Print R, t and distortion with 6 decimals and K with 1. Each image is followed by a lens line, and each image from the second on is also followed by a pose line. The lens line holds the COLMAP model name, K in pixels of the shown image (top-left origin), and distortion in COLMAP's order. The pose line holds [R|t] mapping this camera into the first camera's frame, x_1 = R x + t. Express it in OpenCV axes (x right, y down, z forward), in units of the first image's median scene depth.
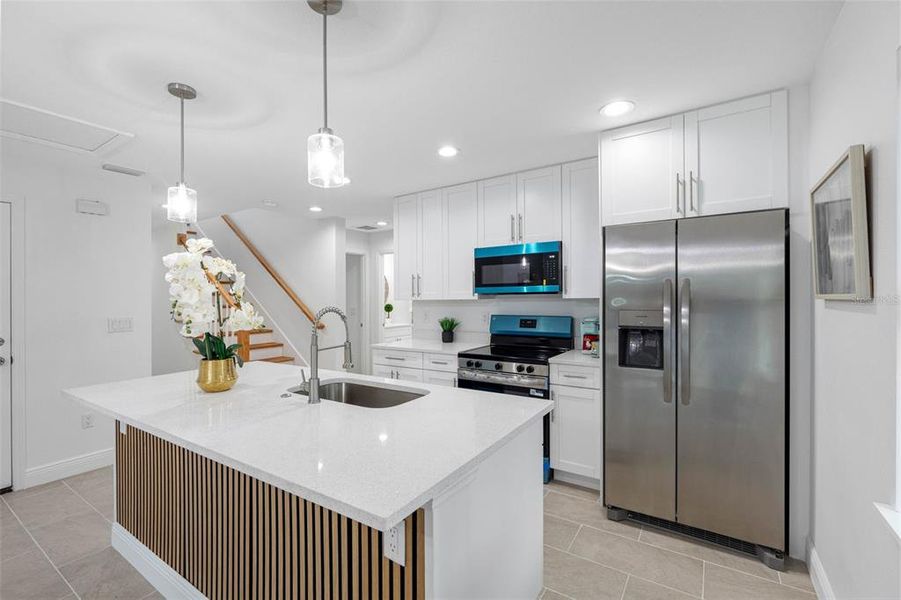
lens RADIAL K [[399.5, 0, 444.5], [0, 399.5, 298.8], [0, 0, 1]] dist [-0.001355, -0.000151]
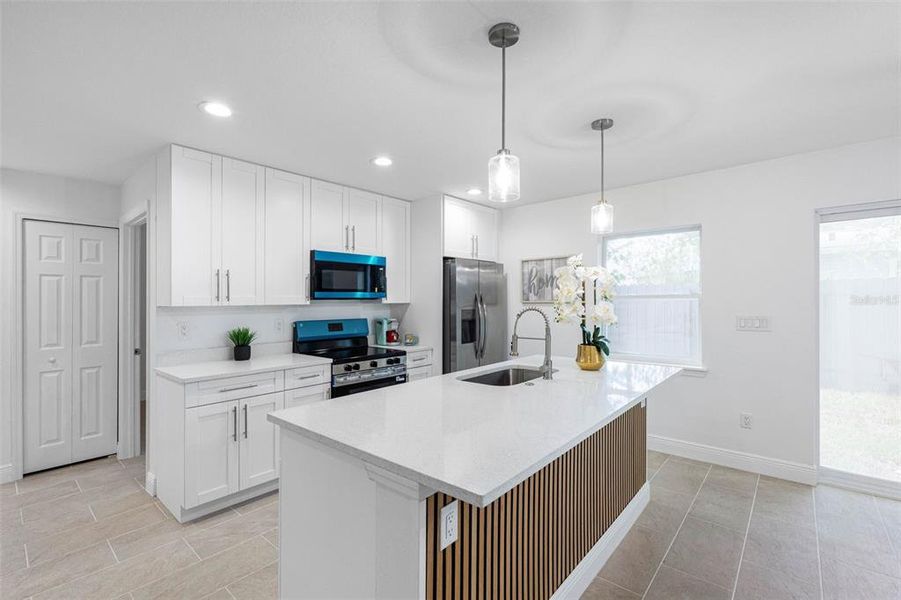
lens RADIAL K [[399.5, 0, 450.0], [0, 399.5, 304.2], [0, 0, 1]] dist [-0.001355, -0.000151]
pose [[0.117014, 0.005619, 0.993114, -0.851273], [0.011036, 0.999915, -0.006958, 0.011910], [-0.993069, 0.011774, 0.116942, 0.602346]]
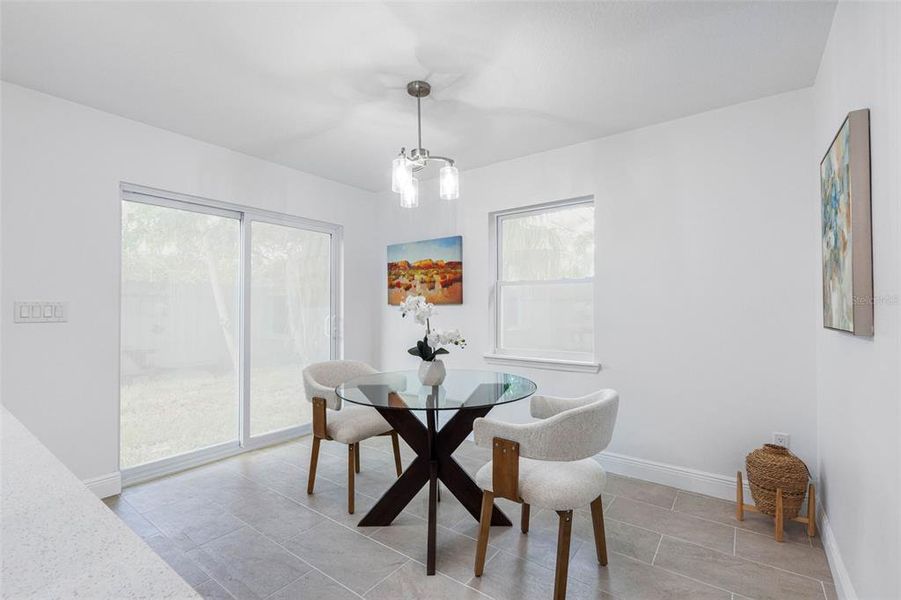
lens RADIAL K [[399.5, 0, 450.9], [0, 399.5, 314.5], [0, 0, 1]] dist [-0.001355, -0.000151]
pose [[-0.999245, 0.011445, 0.037128, -0.575544], [0.012072, 0.999788, 0.016708, 0.058631], [-0.036929, 0.017143, -0.999171, 0.666808]]
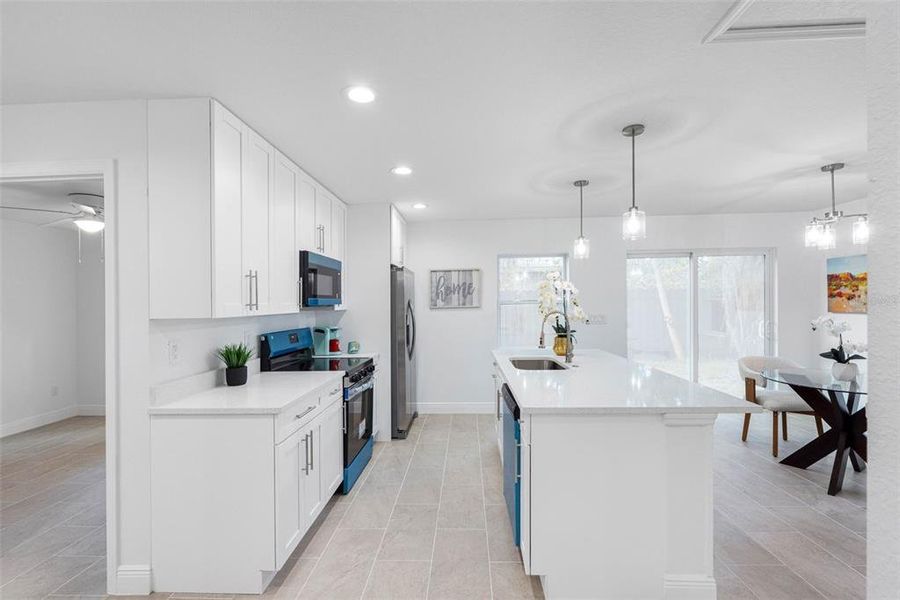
lens RADIAL K [[399.1, 0, 452.7], [0, 399.1, 306.2], [0, 0, 1]] dist [-0.001355, -0.000151]
pose [[-0.524814, 0.012942, 0.851118, -0.816176], [0.024470, 0.999701, -0.000113, -0.004039], [-0.850865, 0.020768, -0.524974, 1.229335]]
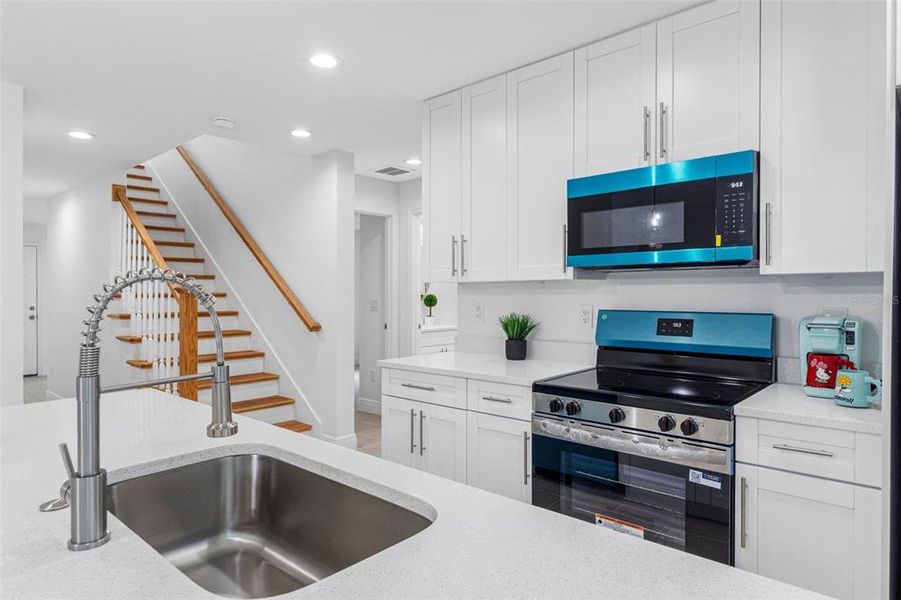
lens RADIAL K [[538.8, 0, 445.6], [0, 538.8, 295.1], [0, 0, 1]] dist [-0.003587, 0.004281]
pose [[0.989553, 0.008755, -0.143904, 0.021992], [-0.008371, 0.999960, 0.003271, 0.022491], [0.143927, -0.002033, 0.989586, 0.303502]]
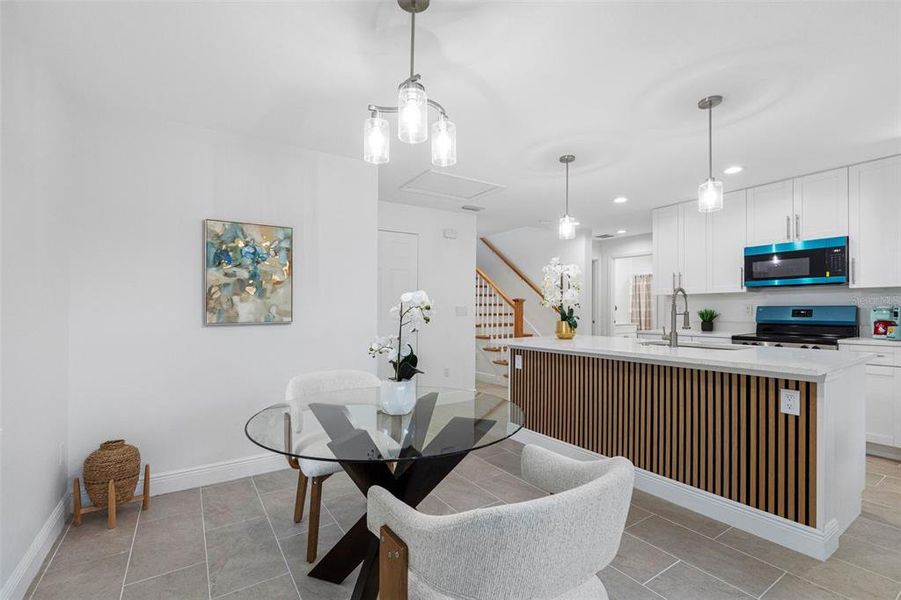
lens RADIAL K [[399.5, 0, 449.4], [0, 399.5, 307.5], [0, 0, 1]] dist [-0.001355, -0.000151]
pose [[0.920490, 0.004528, -0.390740, -0.268013], [-0.005934, 0.999980, -0.002393, 0.057138], [0.390721, 0.004522, 0.920498, -0.409753]]
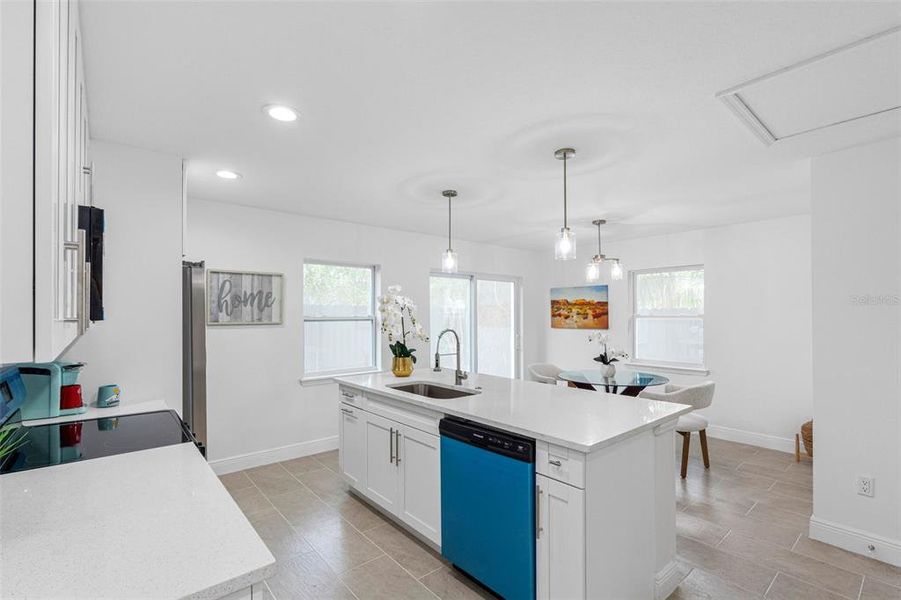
lens RADIAL K [[399.5, 0, 447.7], [0, 399.5, 318.7], [0, 0, 1]] dist [-0.001355, -0.000151]
pose [[-0.962400, 0.011691, 0.271385, -0.381557], [0.014134, 0.999875, 0.007052, -0.013741], [-0.271269, 0.010623, -0.962445, 1.344079]]
